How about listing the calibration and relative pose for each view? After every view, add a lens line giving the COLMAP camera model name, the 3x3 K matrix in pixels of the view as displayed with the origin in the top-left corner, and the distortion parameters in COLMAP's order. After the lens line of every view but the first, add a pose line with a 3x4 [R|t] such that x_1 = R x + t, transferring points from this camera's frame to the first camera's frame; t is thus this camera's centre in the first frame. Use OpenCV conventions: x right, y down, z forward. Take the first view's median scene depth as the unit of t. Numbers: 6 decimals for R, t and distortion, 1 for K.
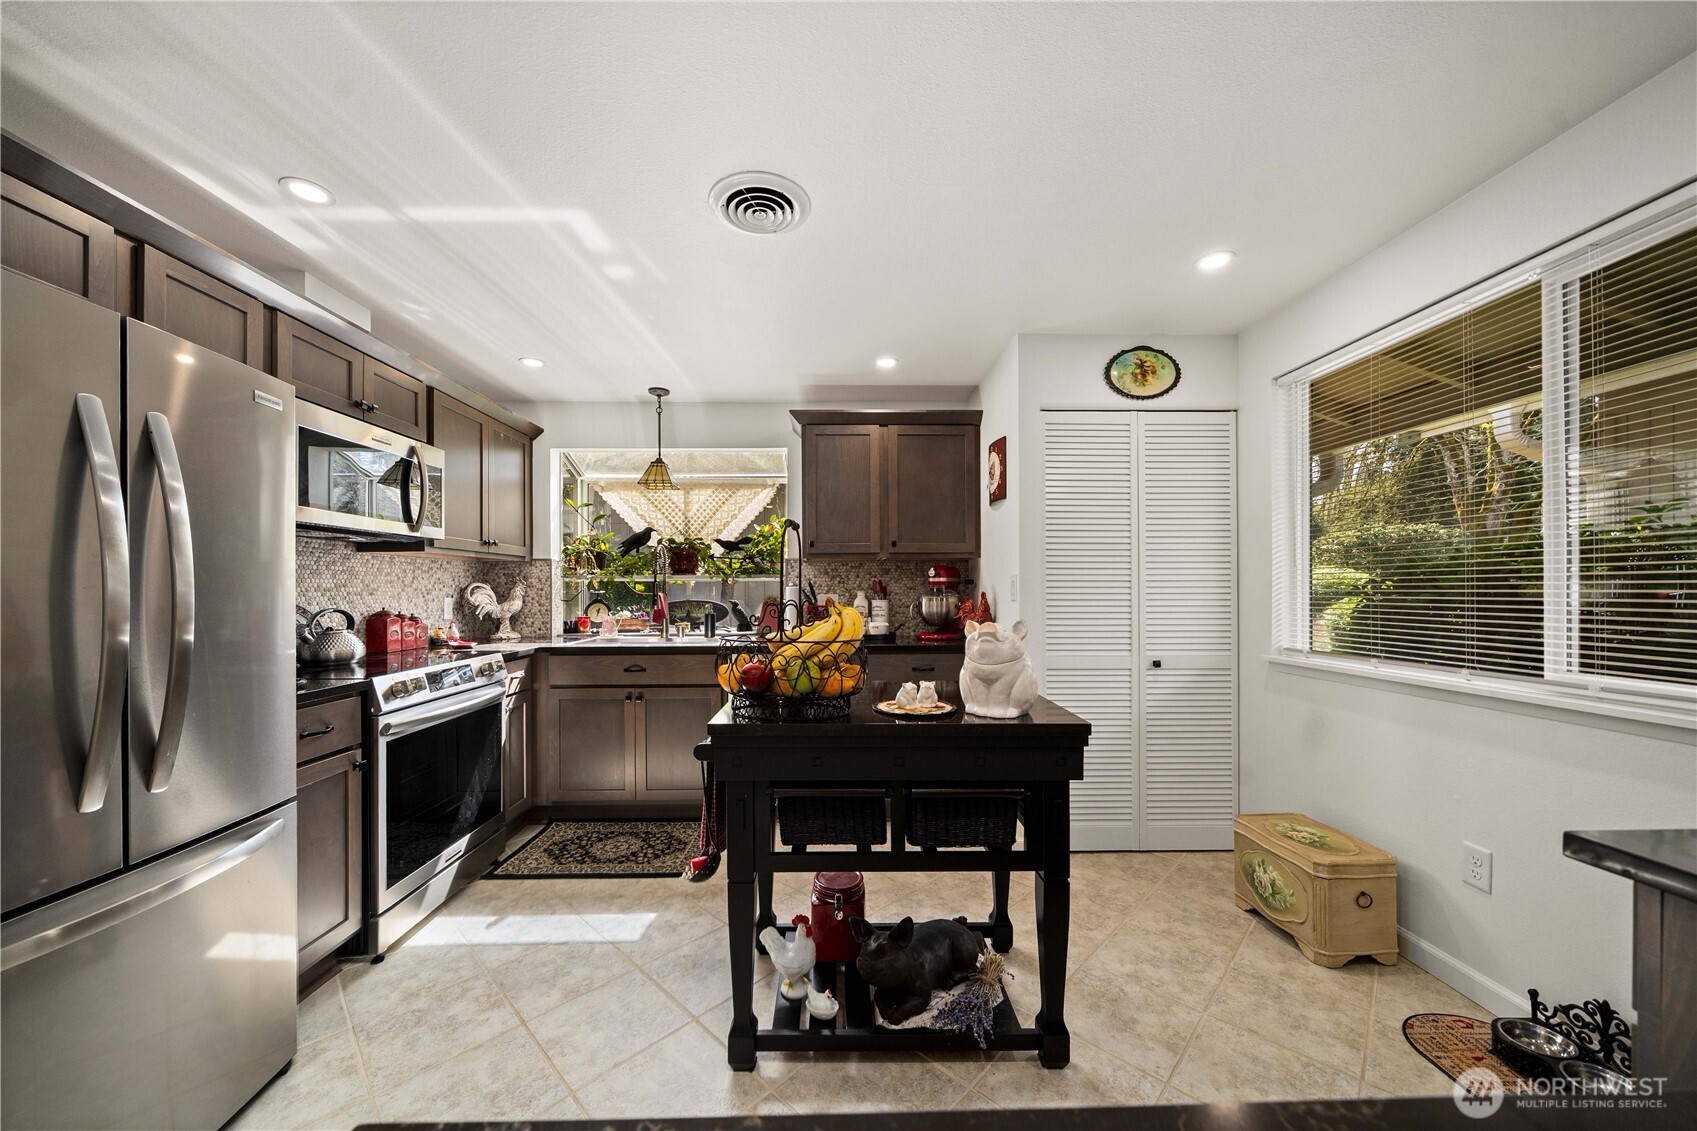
lens RADIAL K [[592.0, 0, 842.9], [0, 592.0, 590.9], [0, 0, 1]] dist [0.000002, -0.000131]
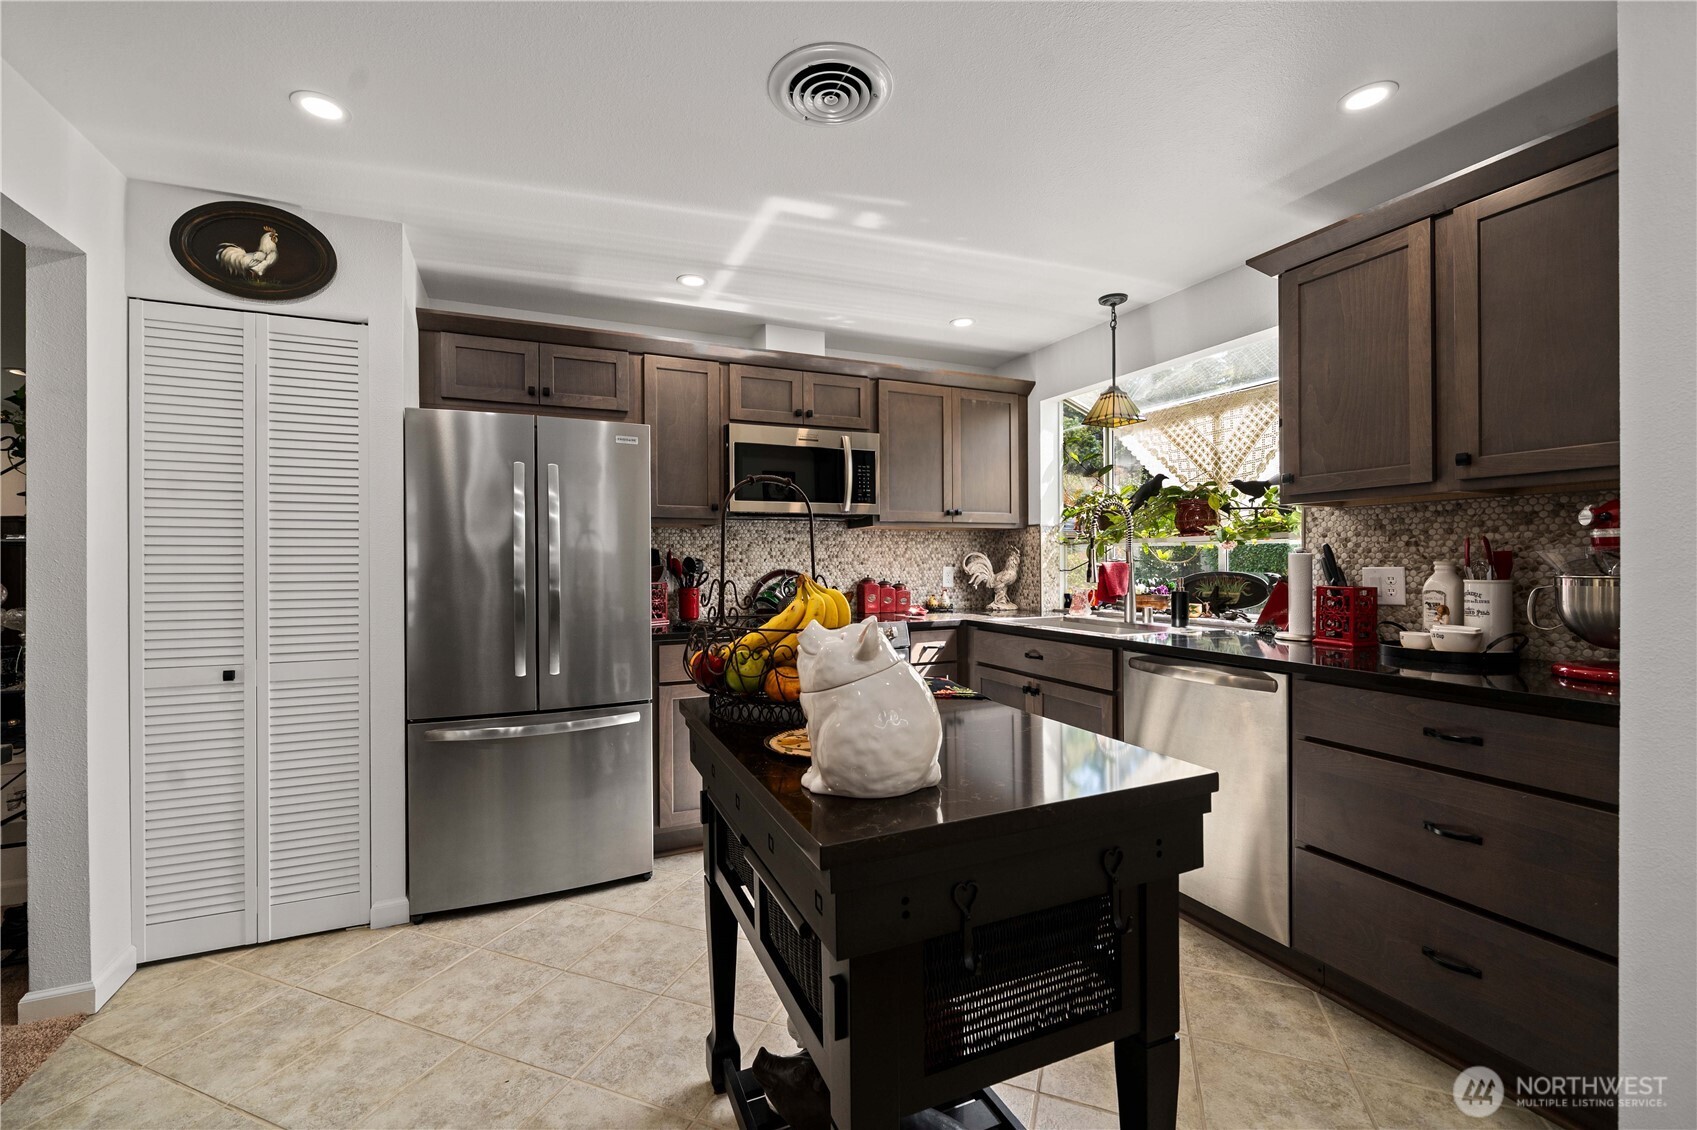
lens RADIAL K [[709.0, 0, 853.3], [0, 709.0, 563.9], [0, 0, 1]] dist [-0.002276, 0.000443]
pose [[0.394751, 0.005864, -0.918769, 0.406016], [0.003889, 0.999960, 0.008054, -0.003903], [0.918780, -0.006752, 0.394712, 0.337123]]
